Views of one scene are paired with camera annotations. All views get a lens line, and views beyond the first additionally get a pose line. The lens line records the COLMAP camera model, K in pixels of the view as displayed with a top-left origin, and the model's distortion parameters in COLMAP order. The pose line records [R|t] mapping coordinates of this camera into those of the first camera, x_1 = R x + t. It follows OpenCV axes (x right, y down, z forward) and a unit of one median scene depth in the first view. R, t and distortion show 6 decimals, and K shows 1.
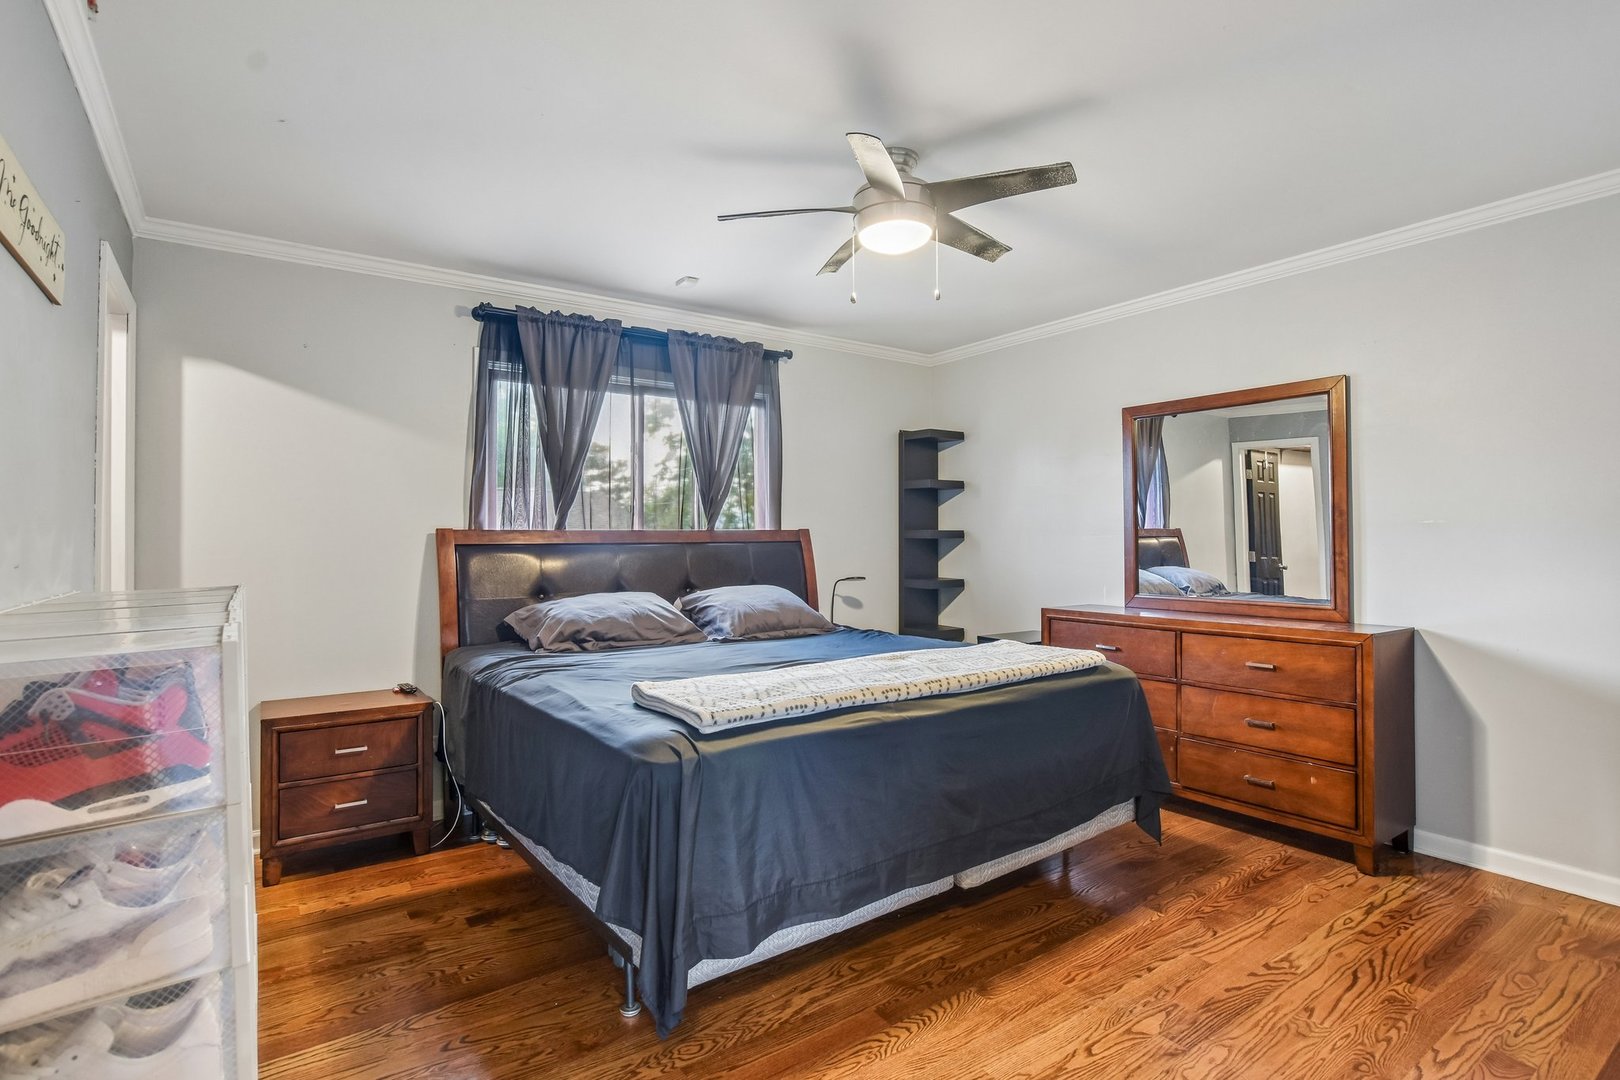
lens RADIAL K [[792.5, 0, 816.7], [0, 792.5, 531.7], [0, 0, 1]] dist [-0.025734, 0.002120]
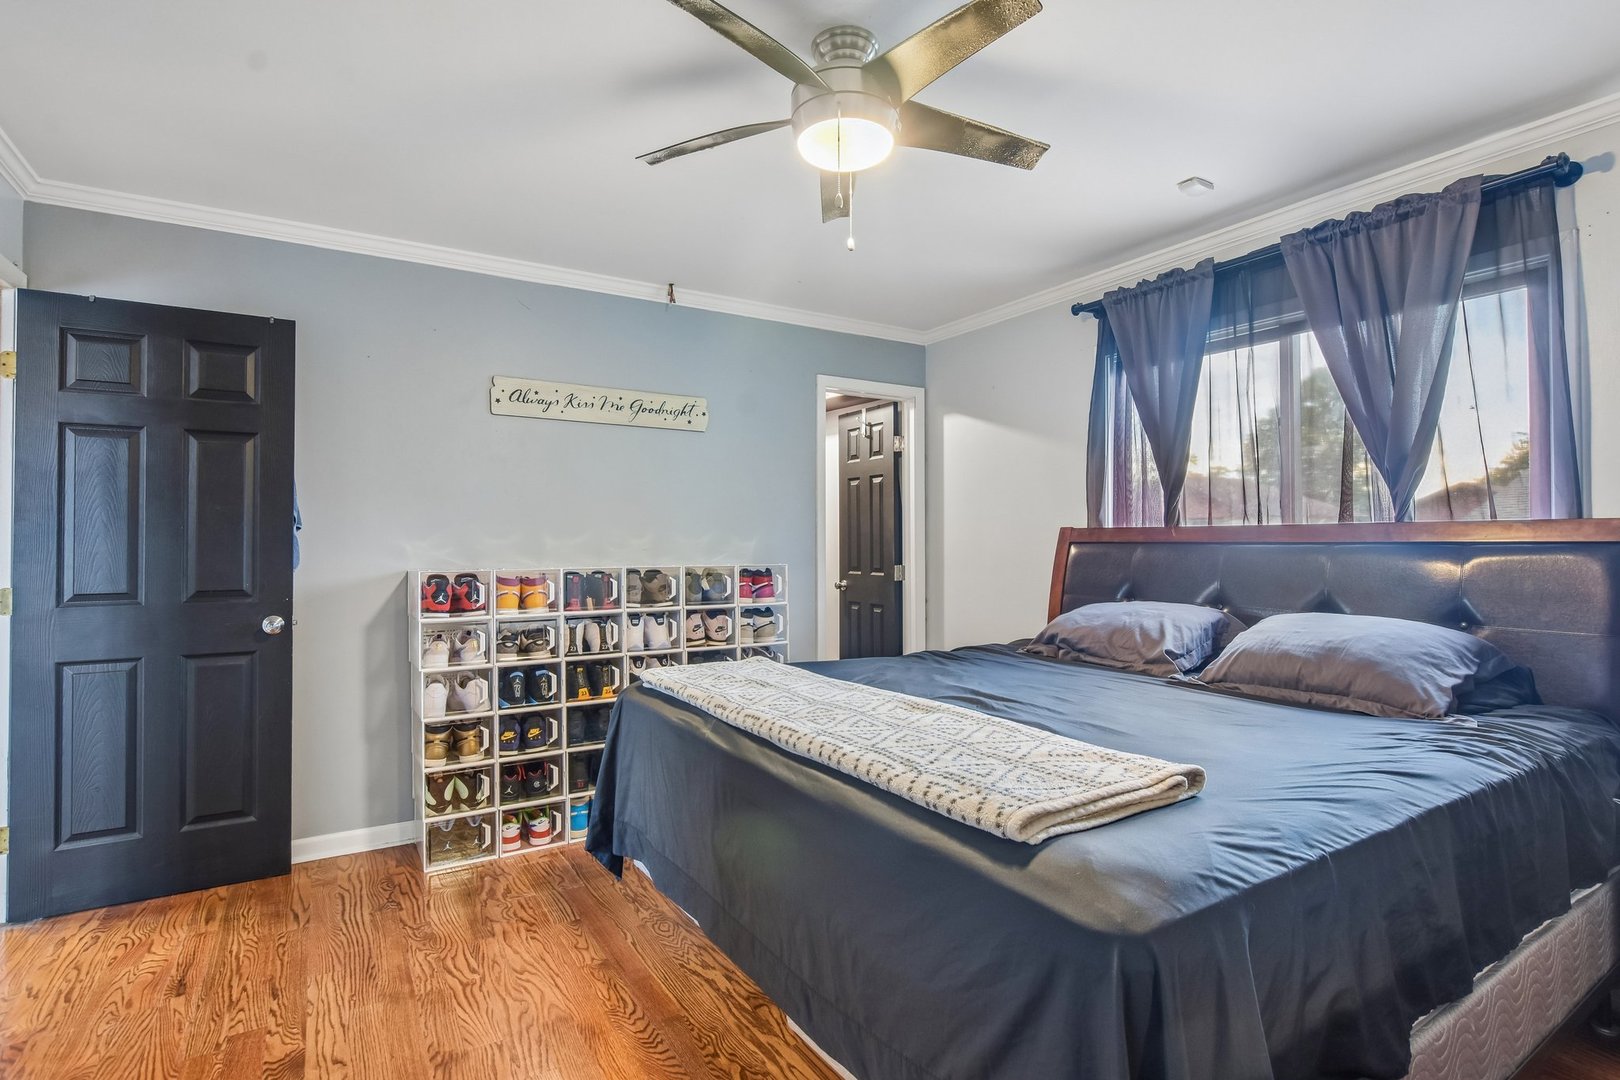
lens RADIAL K [[792.5, 0, 807.6], [0, 792.5, 536.3], [0, 0, 1]] dist [-0.025734, 0.002120]
pose [[-0.075639, -0.001457, -0.997134, 0.527482], [0.008578, 0.999961, -0.002112, 0.005956], [0.997098, -0.008713, -0.075624, 0.624913]]
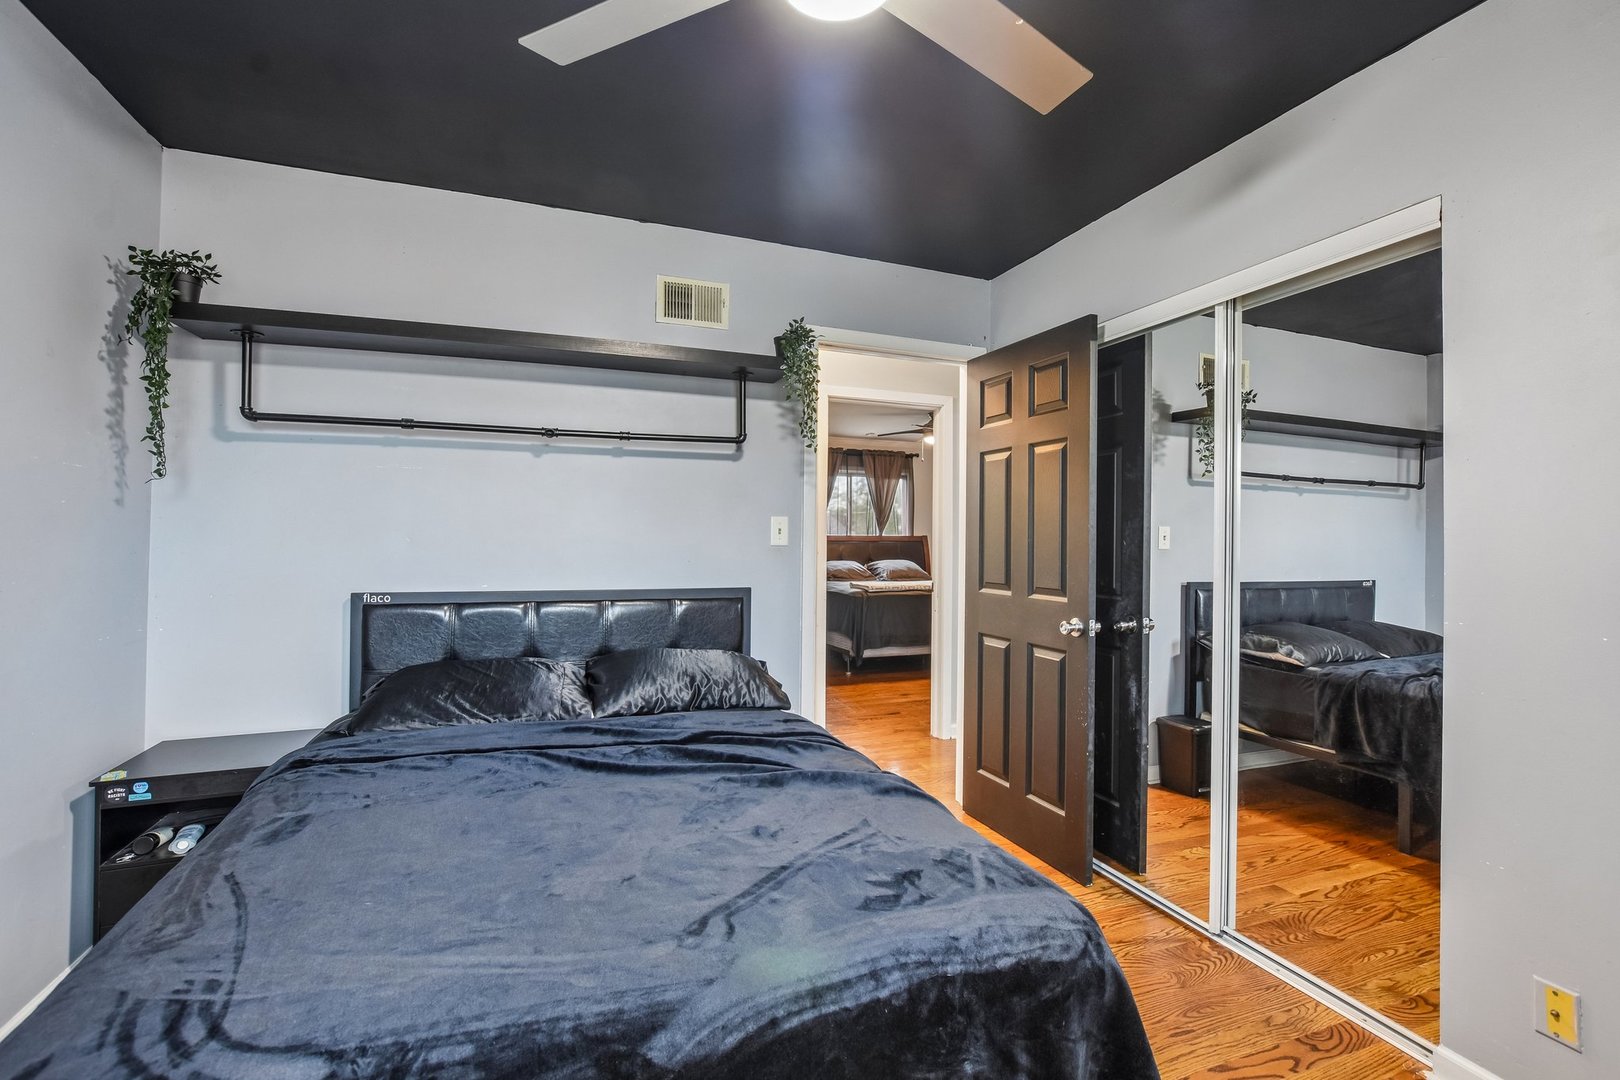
lens RADIAL K [[720.3, 0, 810.6], [0, 720.3, 536.4], [0, 0, 1]] dist [-0.018602, 0.000325]
pose [[0.965297, 0.007278, -0.261053, 0.219102], [-0.007147, 0.999973, 0.001450, -0.001635], [0.261057, 0.000466, 0.965323, -1.083176]]
